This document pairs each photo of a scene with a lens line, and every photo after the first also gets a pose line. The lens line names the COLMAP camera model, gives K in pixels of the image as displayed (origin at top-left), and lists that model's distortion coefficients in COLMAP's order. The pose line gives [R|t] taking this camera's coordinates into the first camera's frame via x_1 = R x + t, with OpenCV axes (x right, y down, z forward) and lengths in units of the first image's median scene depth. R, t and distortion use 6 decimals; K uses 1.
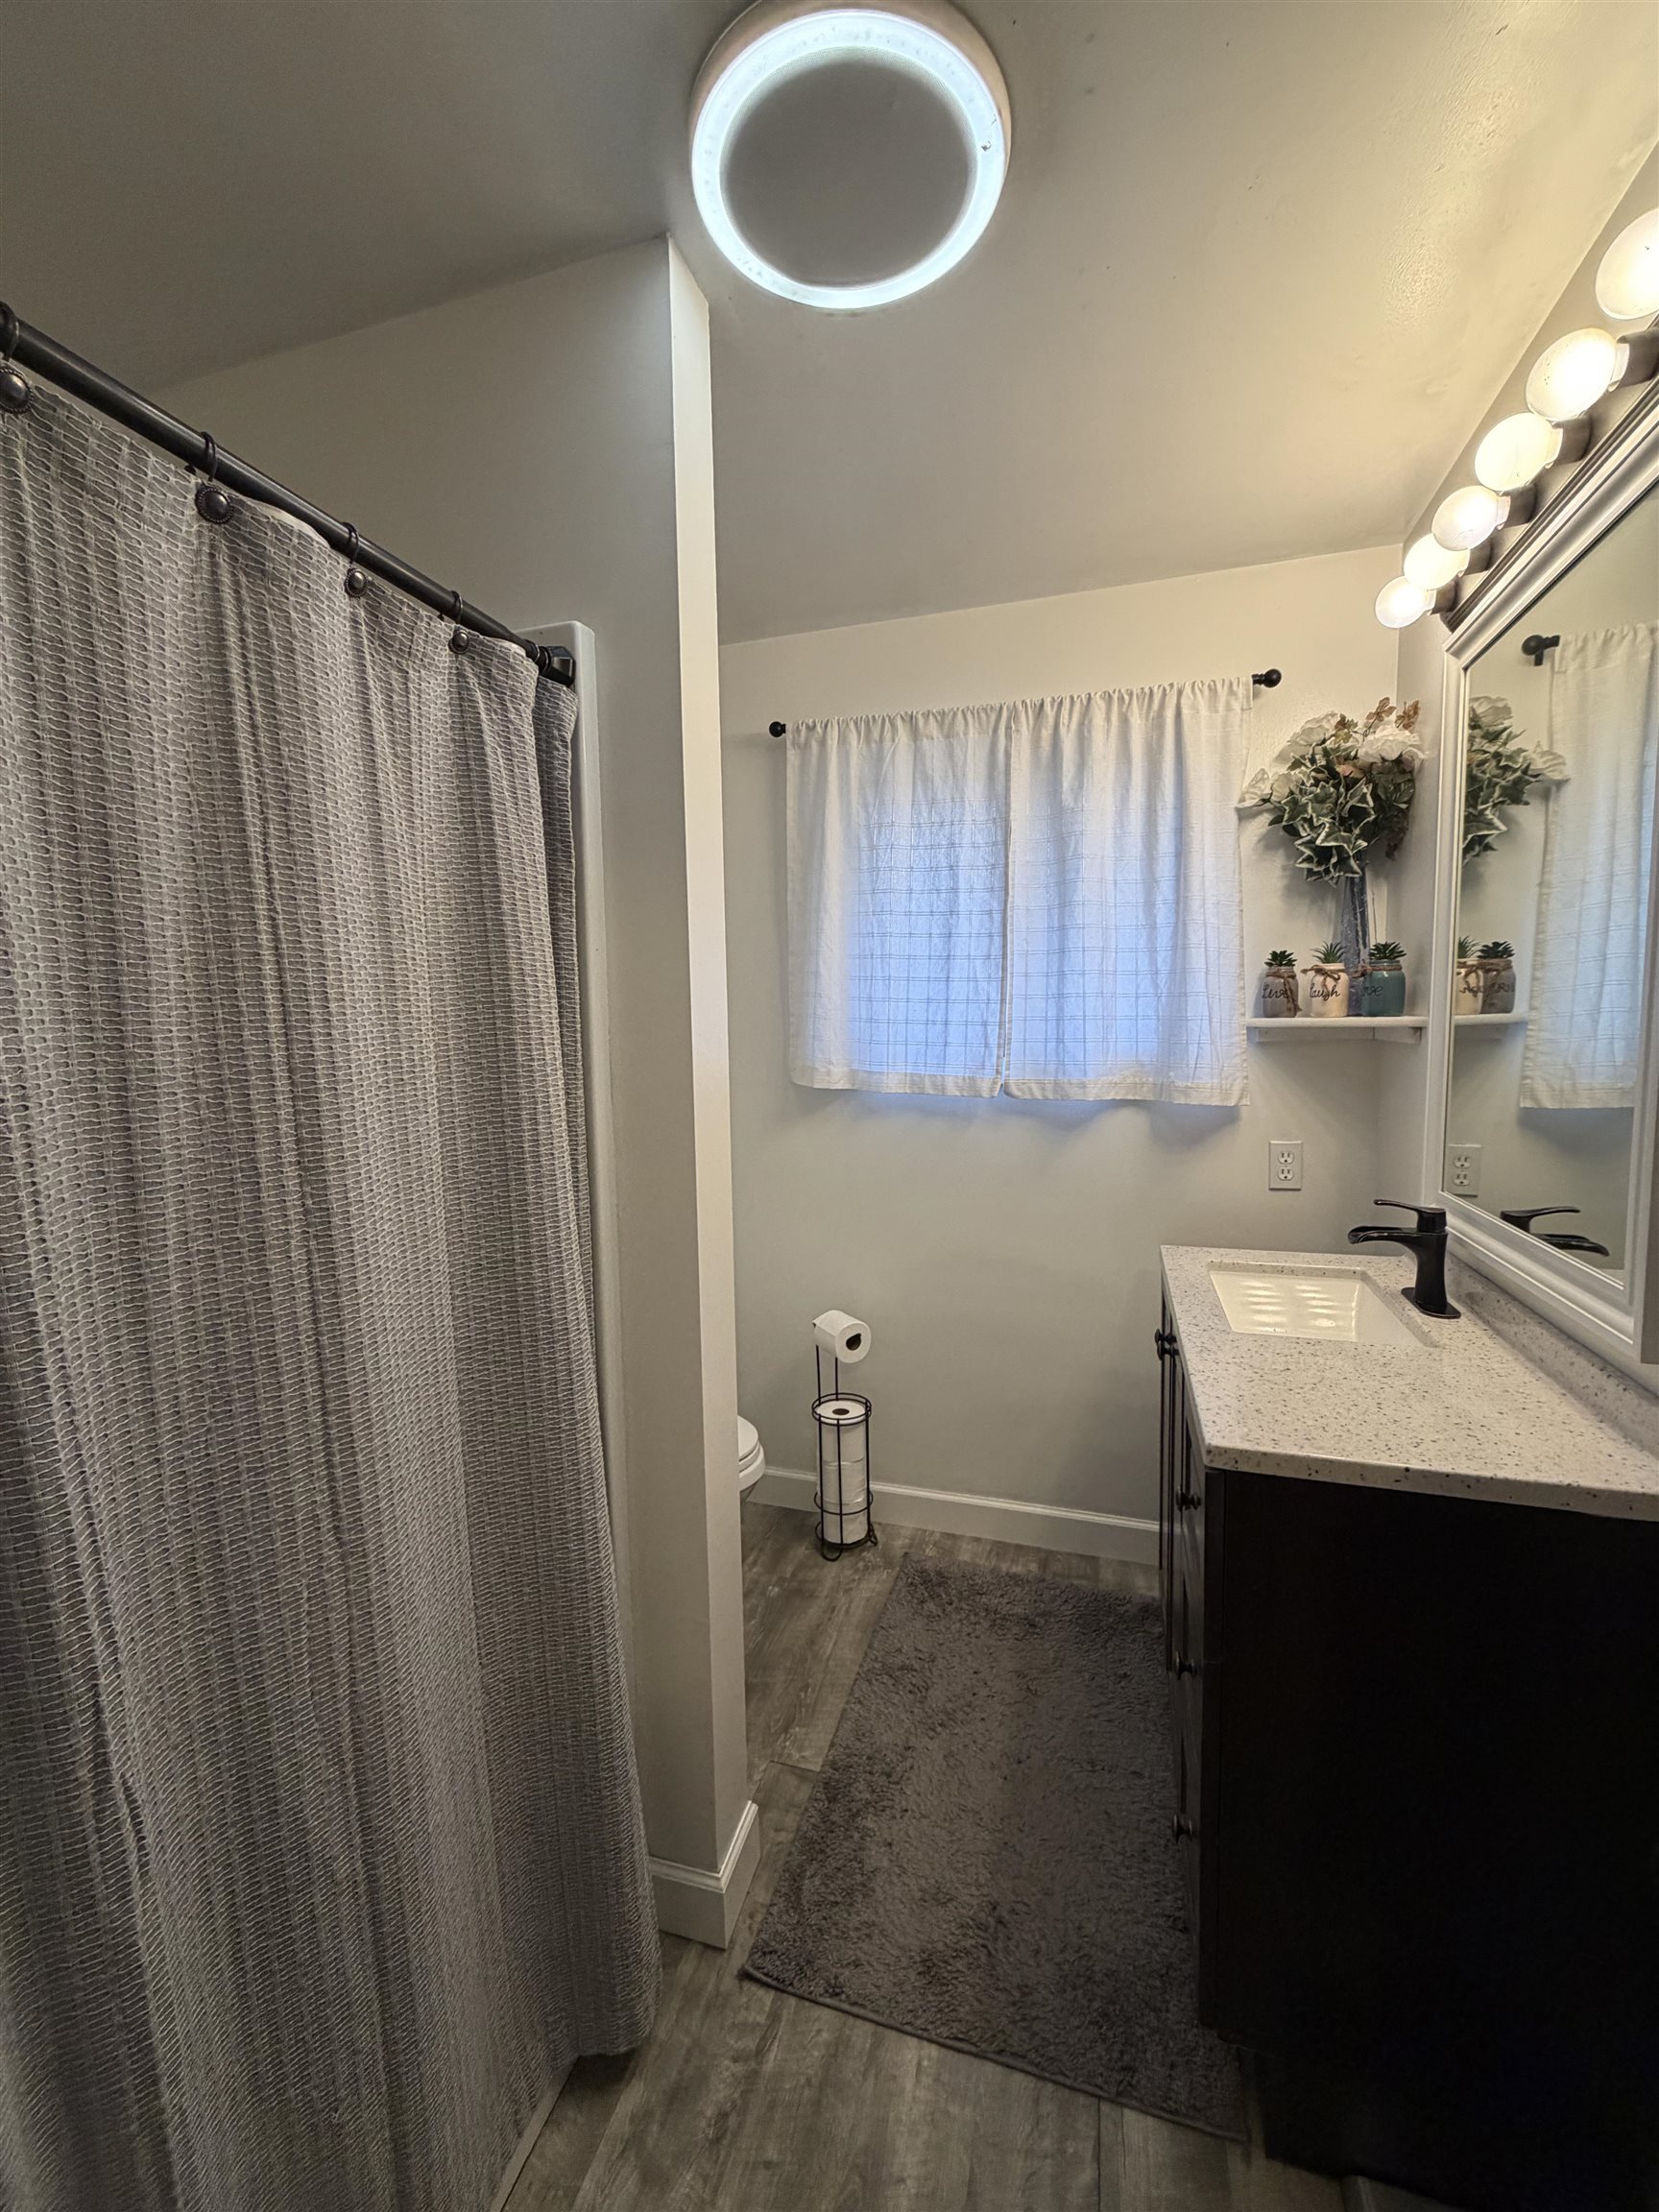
lens RADIAL K [[880.3, 0, 831.5], [0, 880.3, 1111.2], [0, 0, 1]] dist [-0.000970, 0.000383]
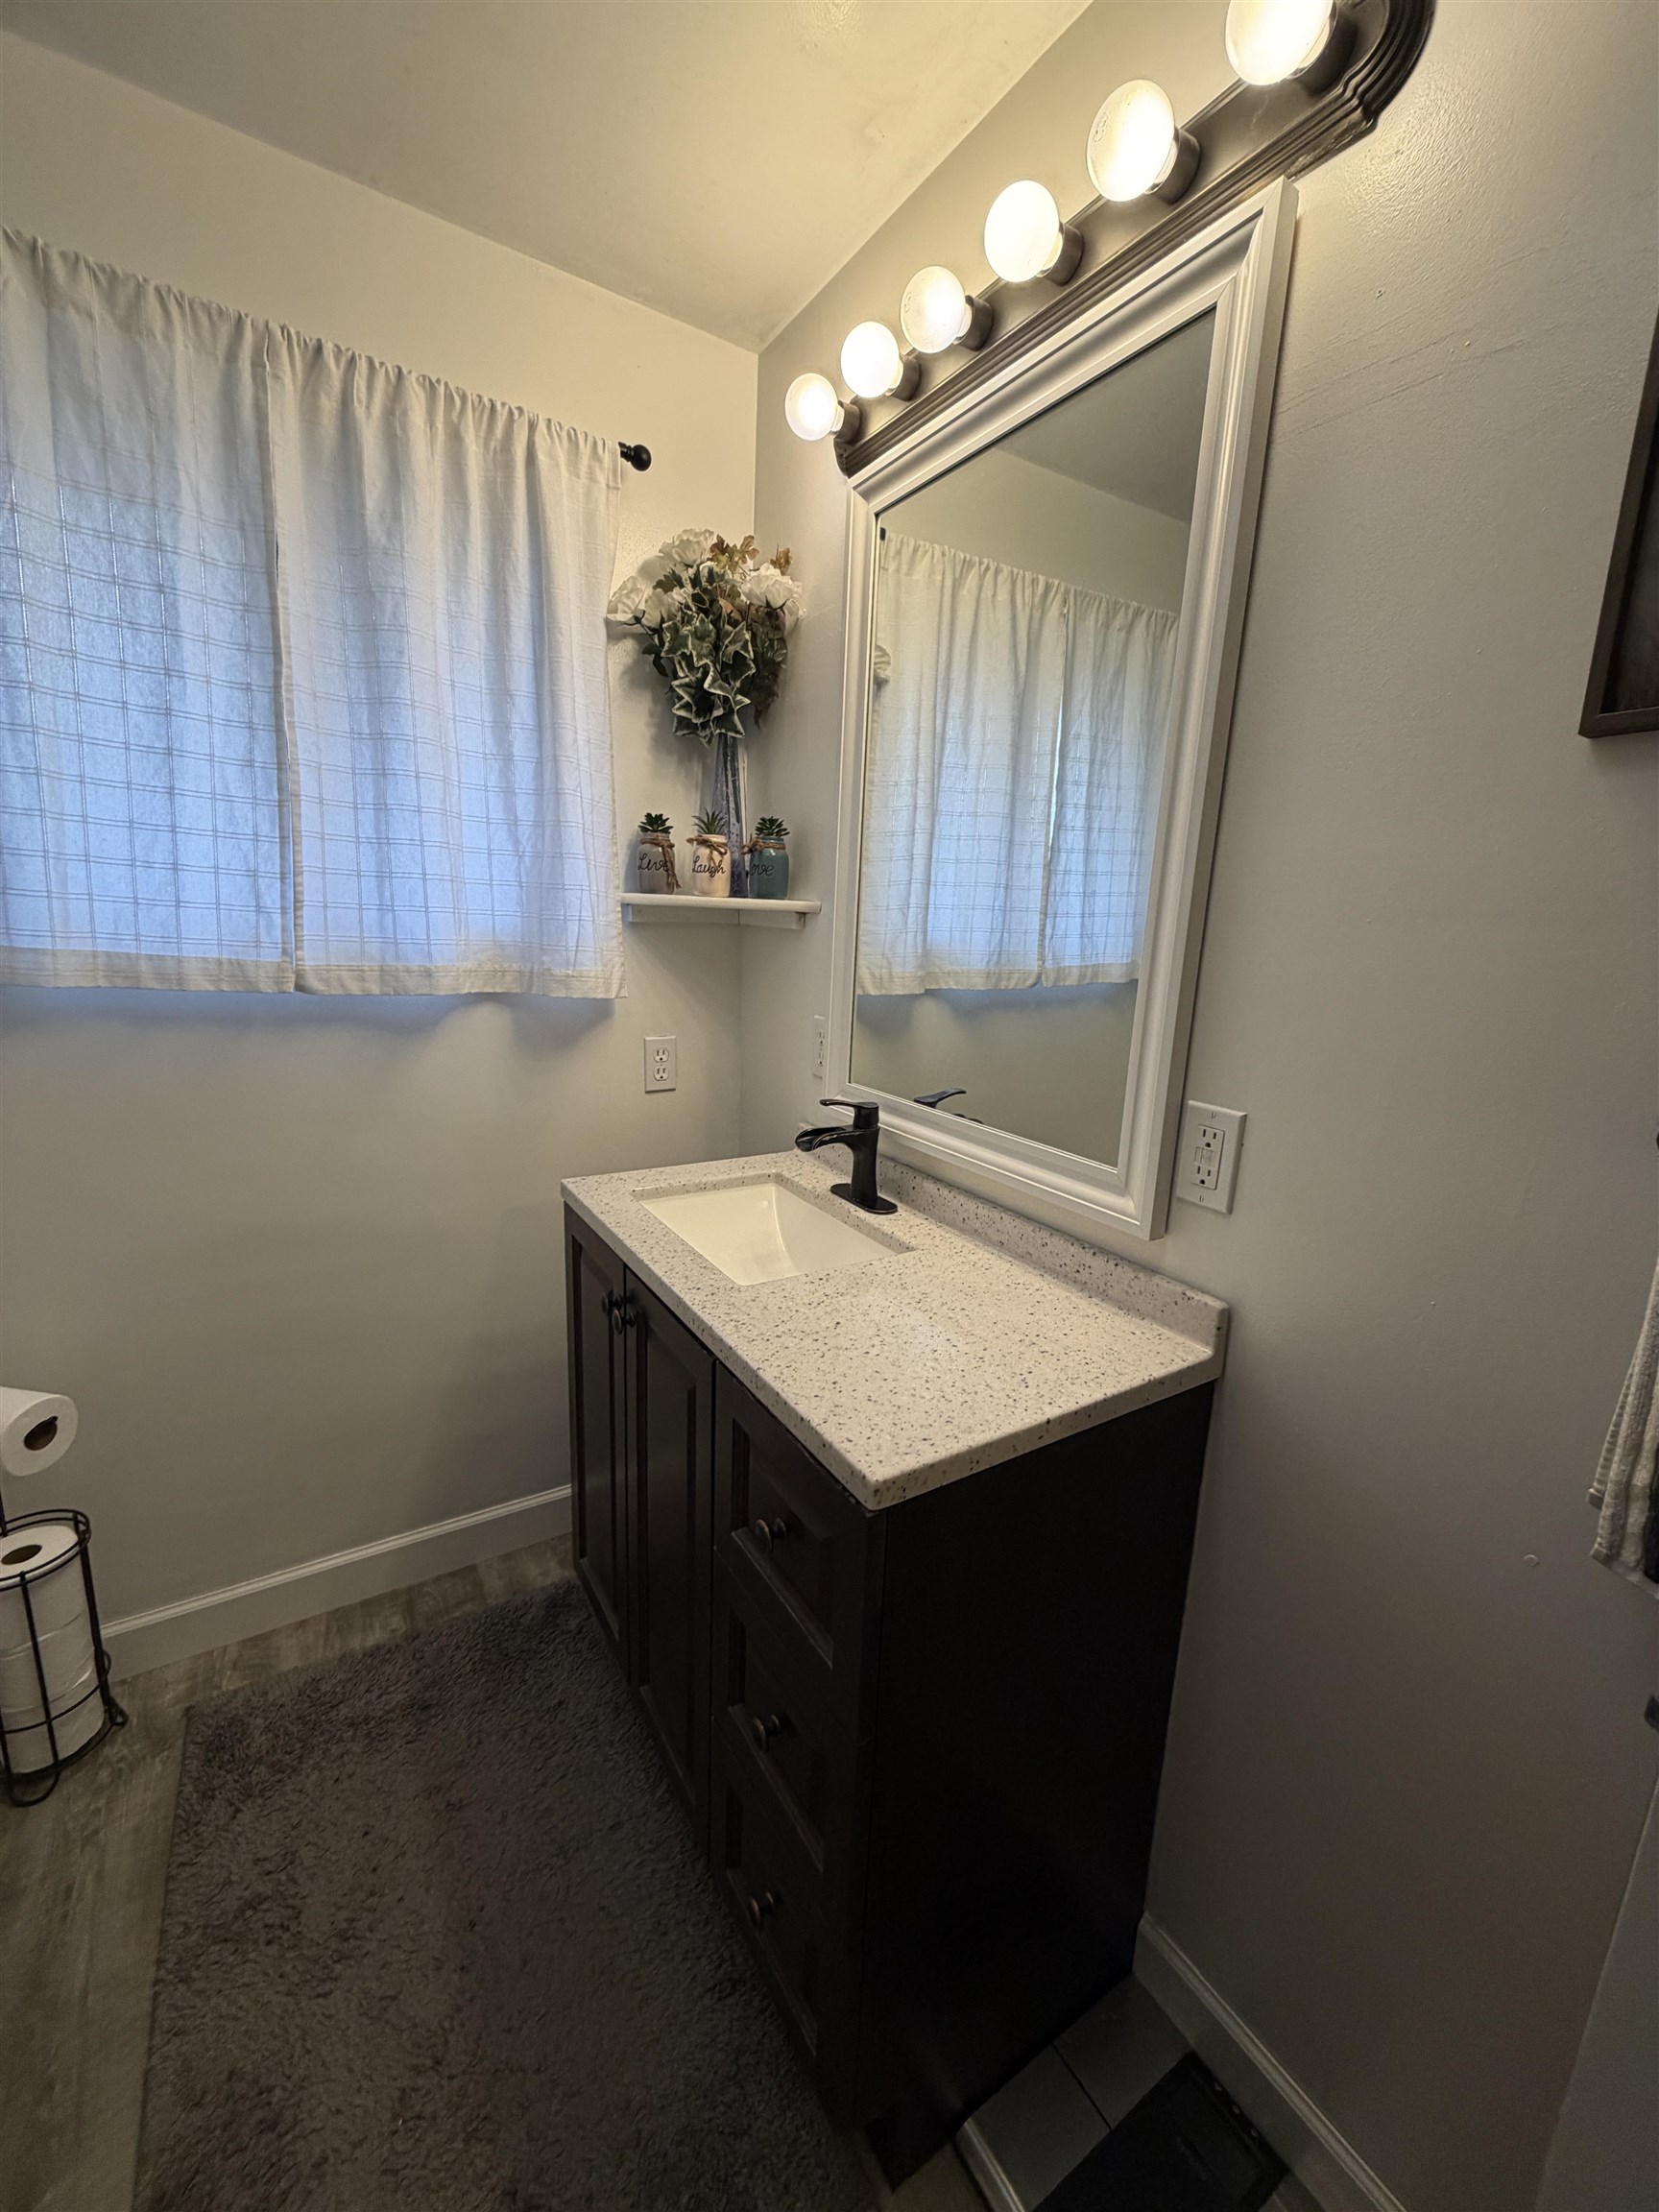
lens RADIAL K [[880.3, 0, 827.0], [0, 880.3, 1104.5], [0, 0, 1]] dist [-0.000970, 0.000383]
pose [[0.649895, -0.112755, 0.751614, -0.052325], [0.021081, 0.991228, 0.130474, -0.011094], [-0.759732, -0.068949, 0.646571, 0.298712]]
